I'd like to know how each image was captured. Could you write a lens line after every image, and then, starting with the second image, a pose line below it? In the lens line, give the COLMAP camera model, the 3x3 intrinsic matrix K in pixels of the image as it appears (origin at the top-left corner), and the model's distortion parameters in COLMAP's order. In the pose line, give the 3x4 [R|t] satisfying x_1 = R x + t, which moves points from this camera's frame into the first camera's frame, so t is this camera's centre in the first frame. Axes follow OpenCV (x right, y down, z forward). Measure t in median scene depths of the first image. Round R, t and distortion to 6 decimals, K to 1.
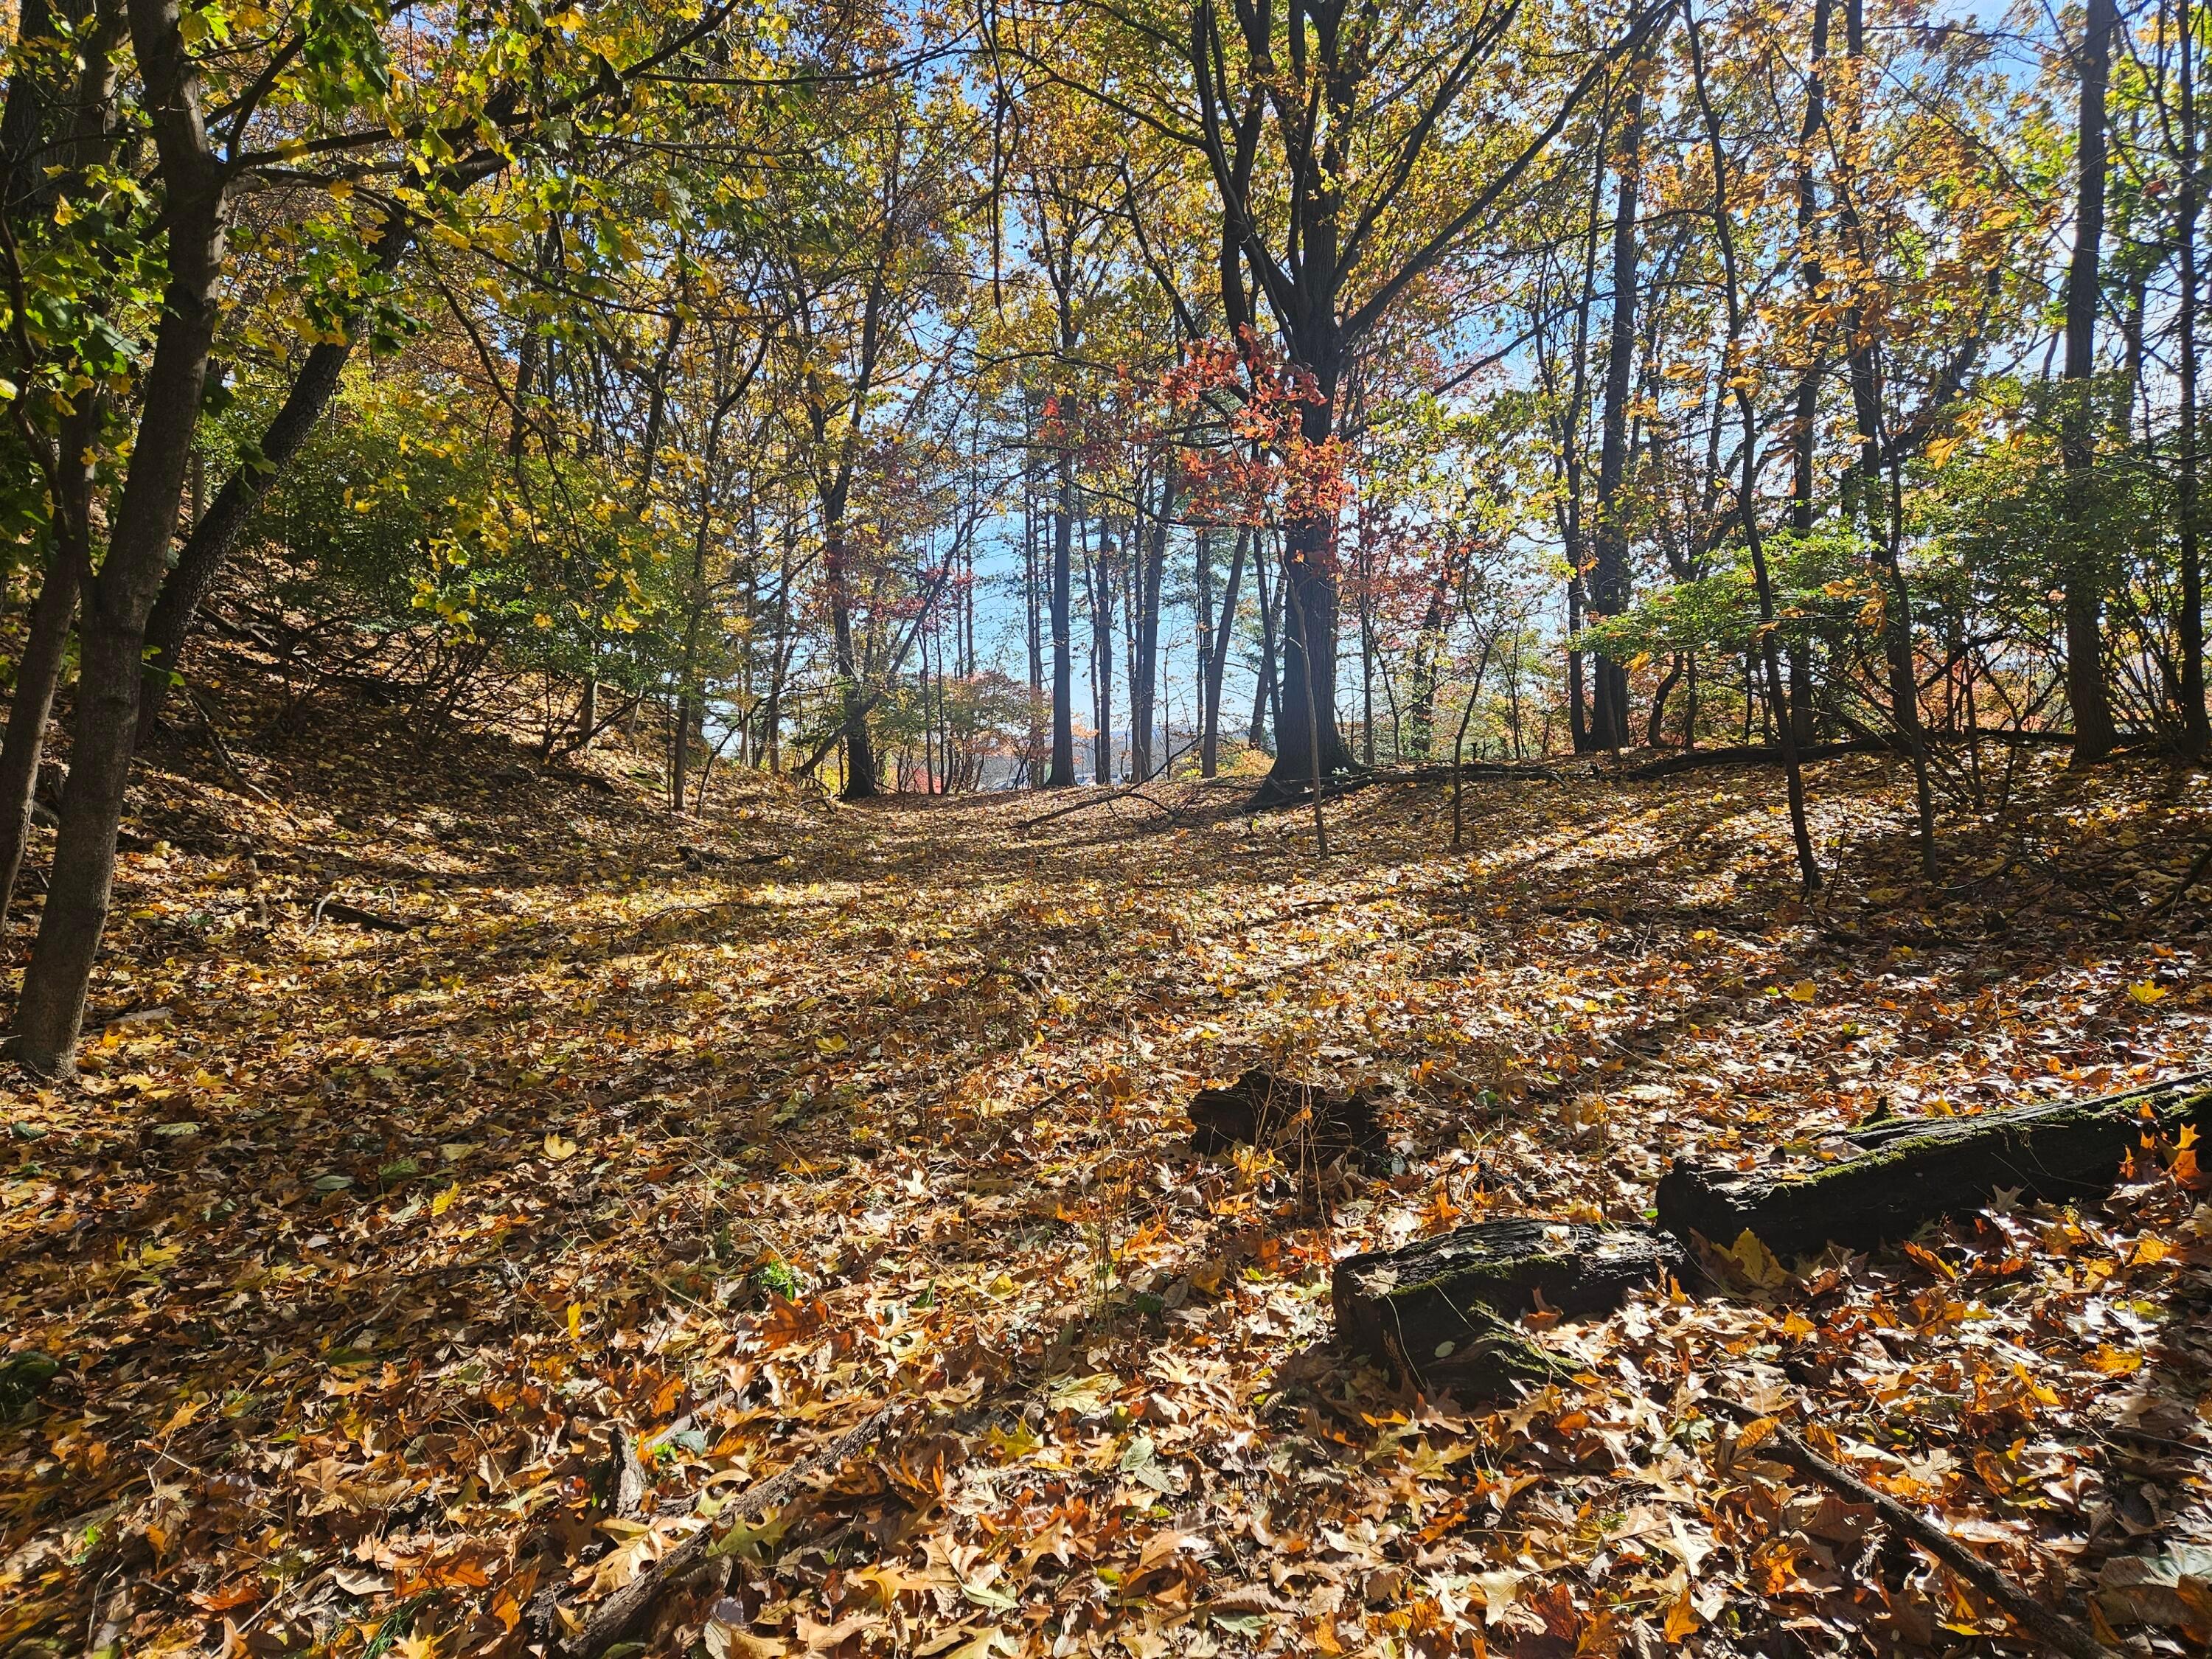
lens RADIAL K [[1484.3, 0, 1106.7], [0, 1484.3, 829.4], [0, 0, 1]] dist [-0.001258, -0.000501]
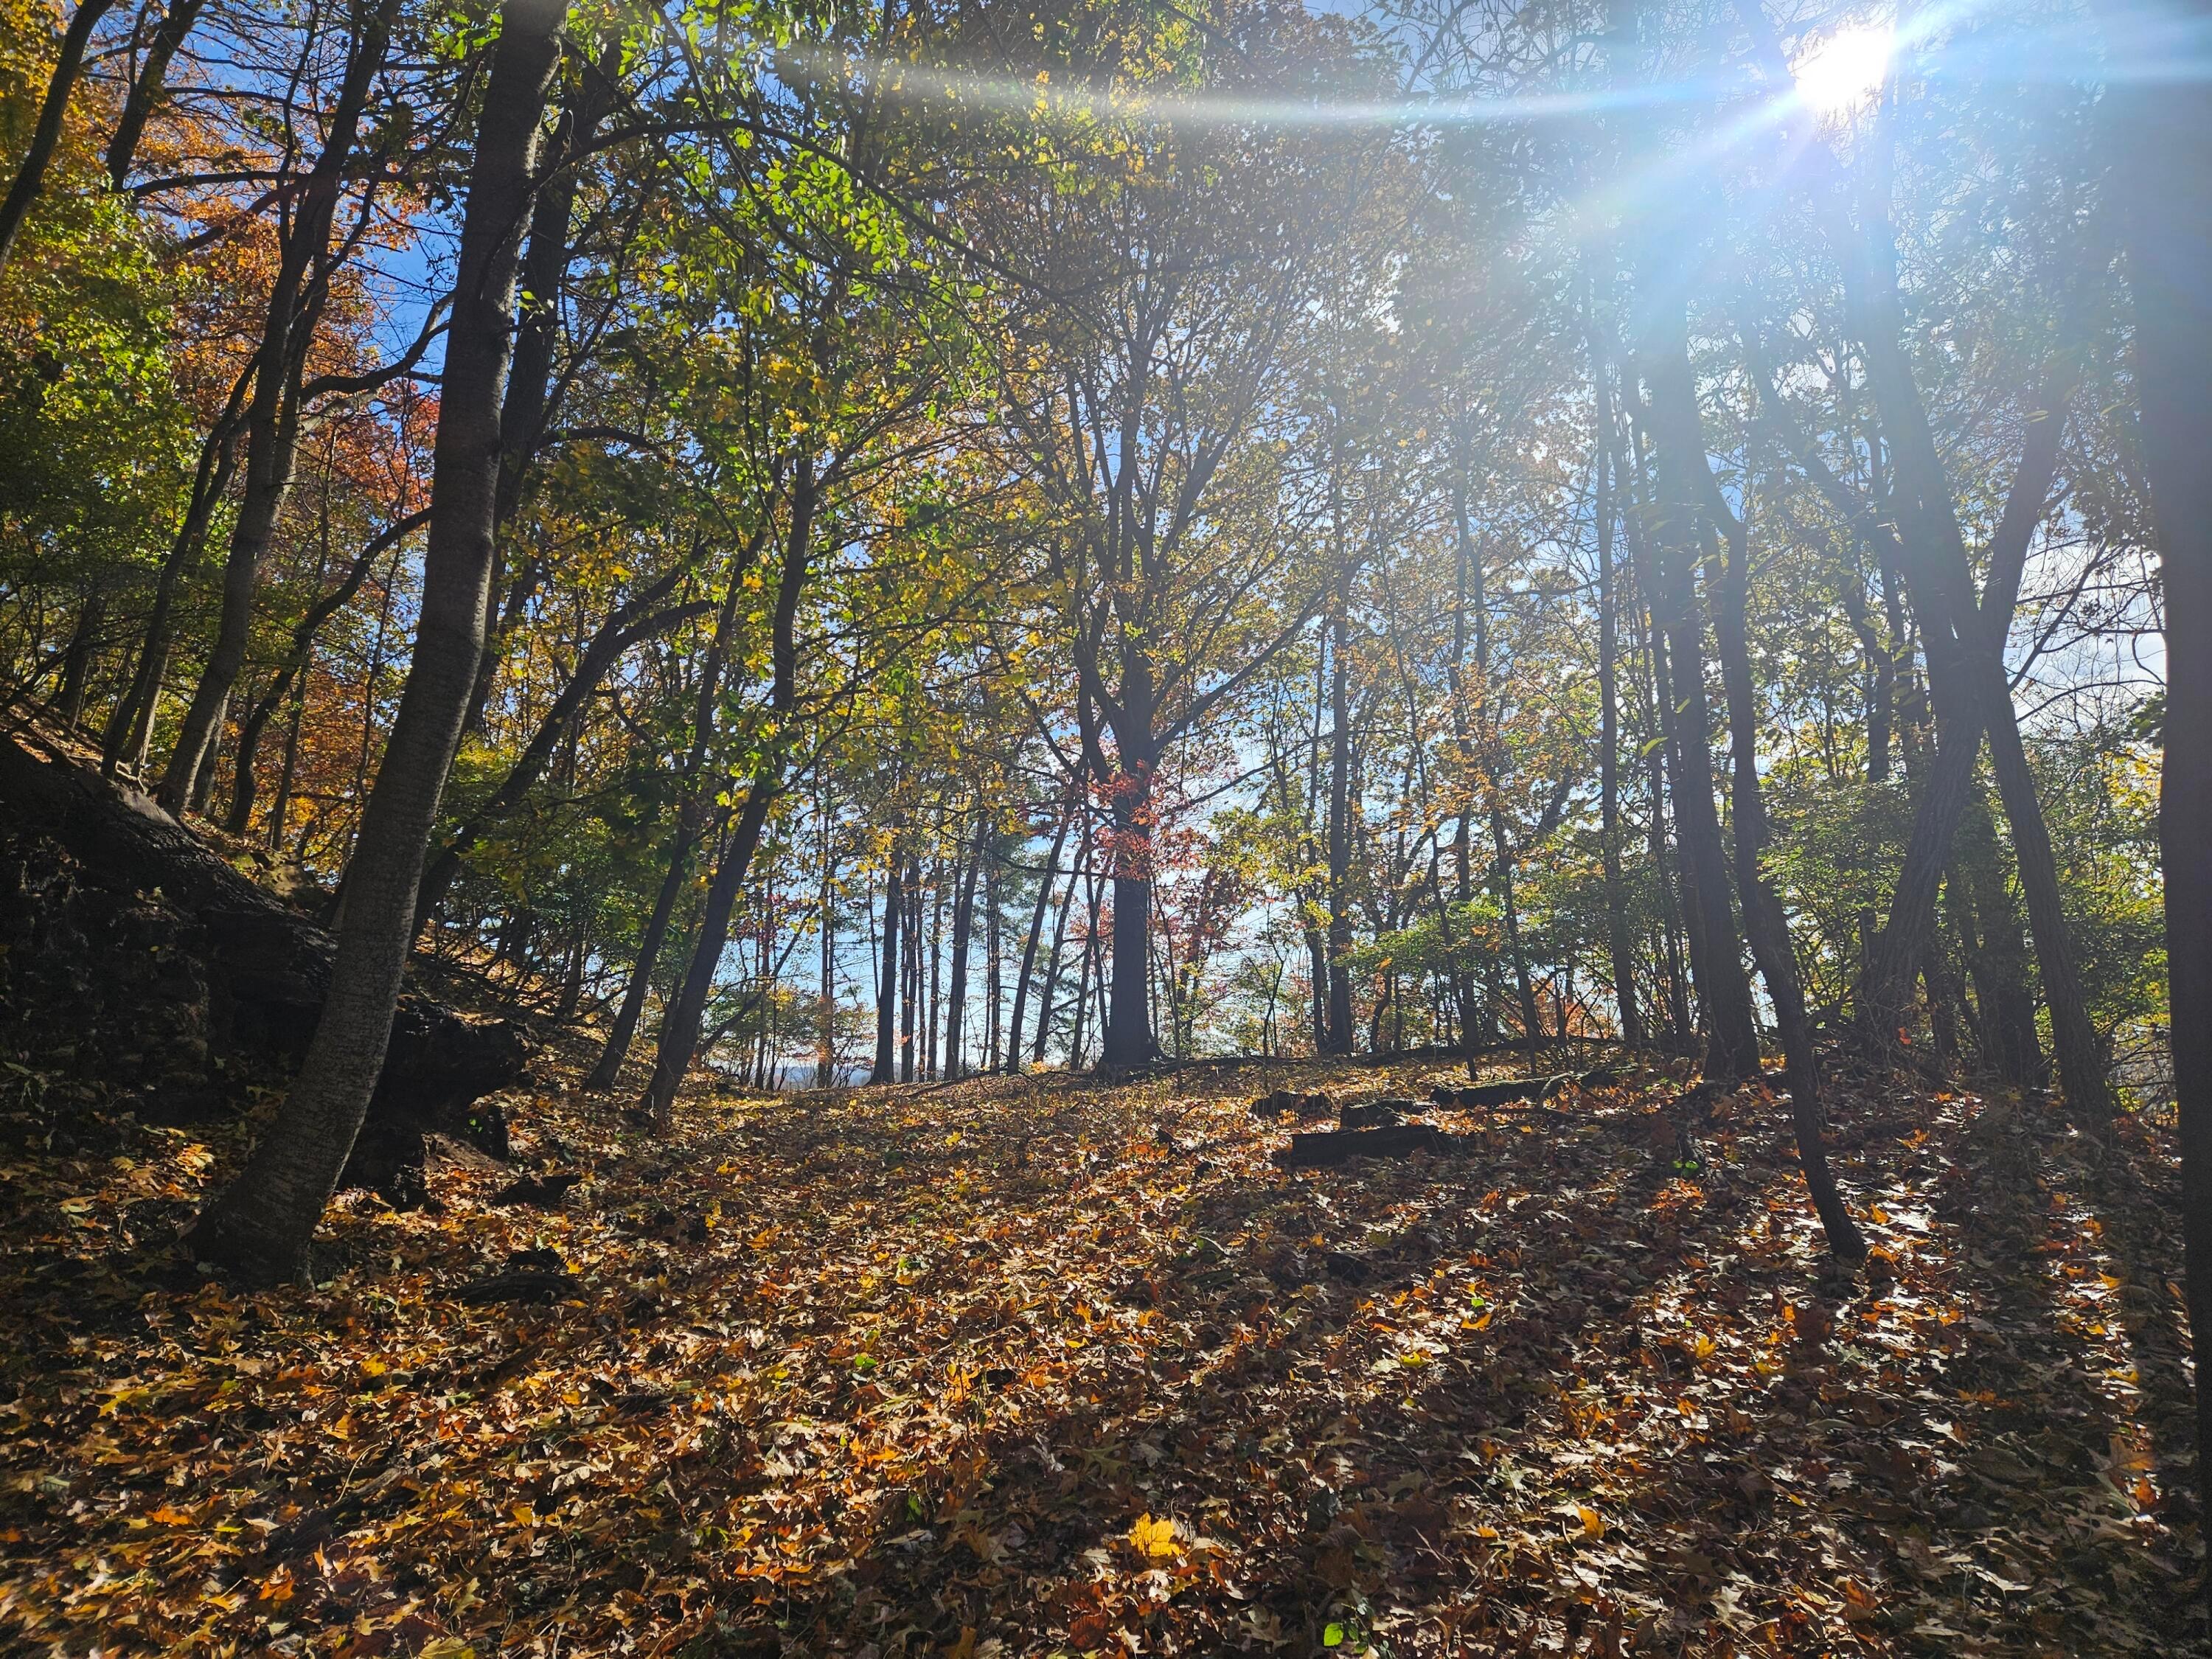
lens RADIAL K [[1491.5, 0, 1105.9], [0, 1491.5, 829.9], [0, 0, 1]] dist [-0.055345, -0.022303]
pose [[0.983690, 0.035802, 0.176272, -0.188017], [0.002433, 0.977253, -0.212063, 0.057438], [-0.179855, 0.209033, 0.961227, -0.463161]]
